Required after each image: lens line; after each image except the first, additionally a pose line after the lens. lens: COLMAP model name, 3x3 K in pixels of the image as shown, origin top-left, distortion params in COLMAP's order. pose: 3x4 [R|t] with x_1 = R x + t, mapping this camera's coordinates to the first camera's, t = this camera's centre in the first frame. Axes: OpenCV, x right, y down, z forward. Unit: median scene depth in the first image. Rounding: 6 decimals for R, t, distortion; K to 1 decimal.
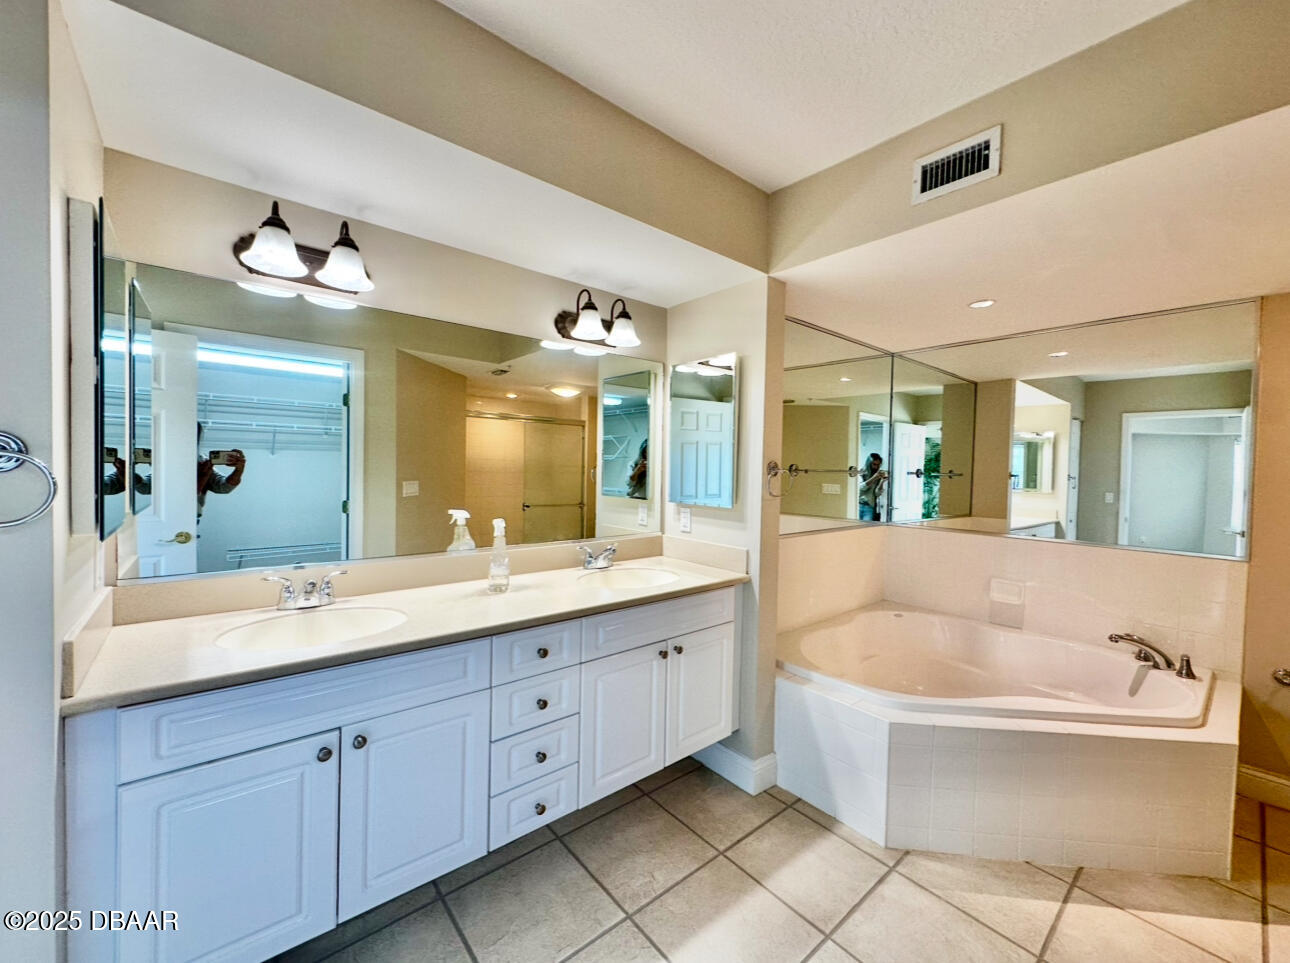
lens RADIAL K [[509.1, 0, 642.3], [0, 509.1, 475.6], [0, 0, 1]] dist [-0.011895, 0.000130]
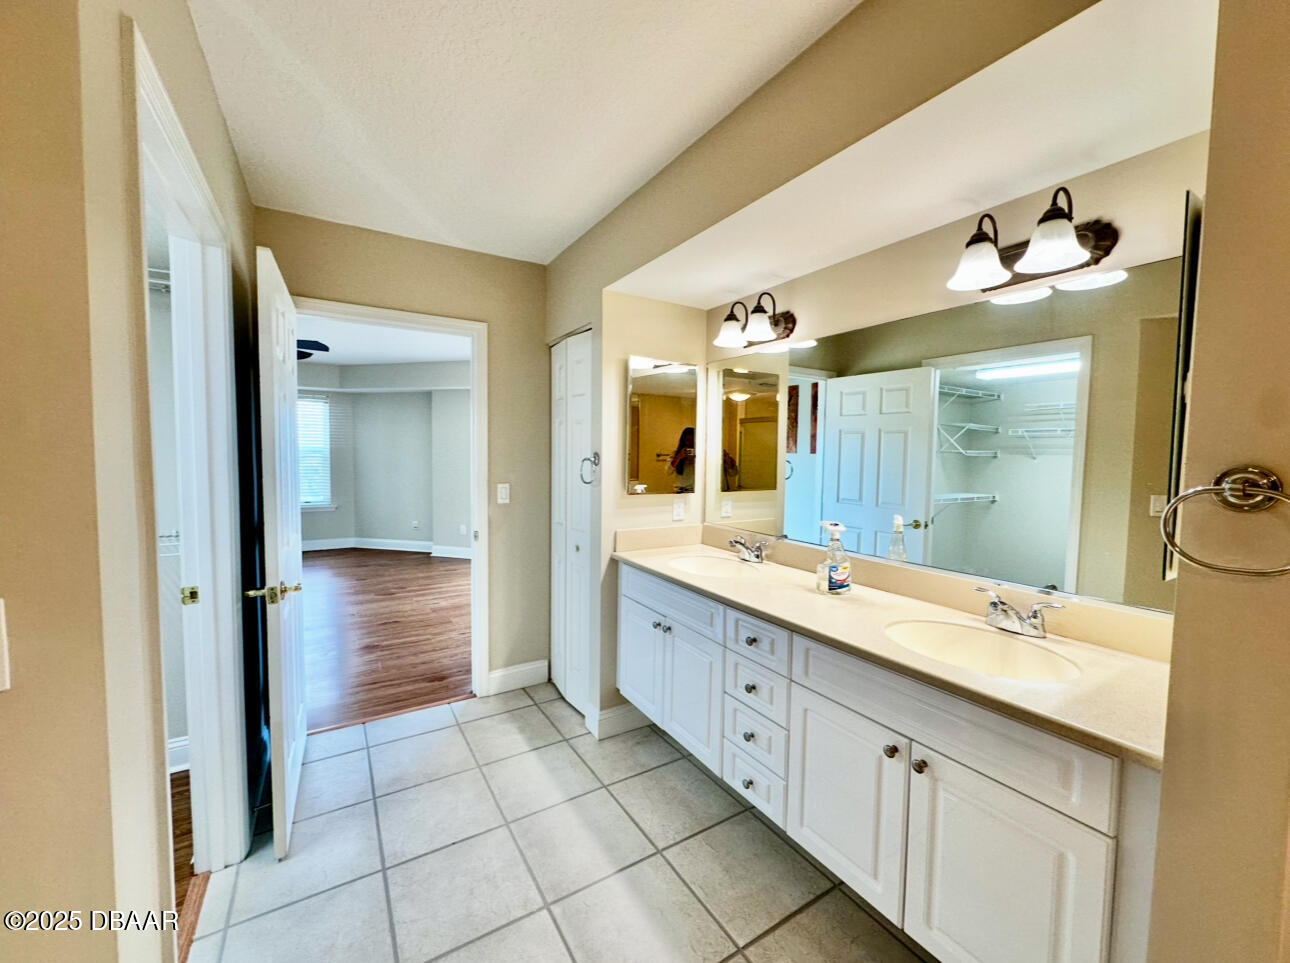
lens RADIAL K [[509.1, 0, 642.5], [0, 509.1, 487.9], [0, 0, 1]] dist [-0.011895, 0.000130]
pose [[-0.153960, 0.030969, -0.987592, 0.489785], [-0.027535, 0.998986, 0.035619, 0.001791], [0.987693, 0.032677, -0.152951, 0.519889]]
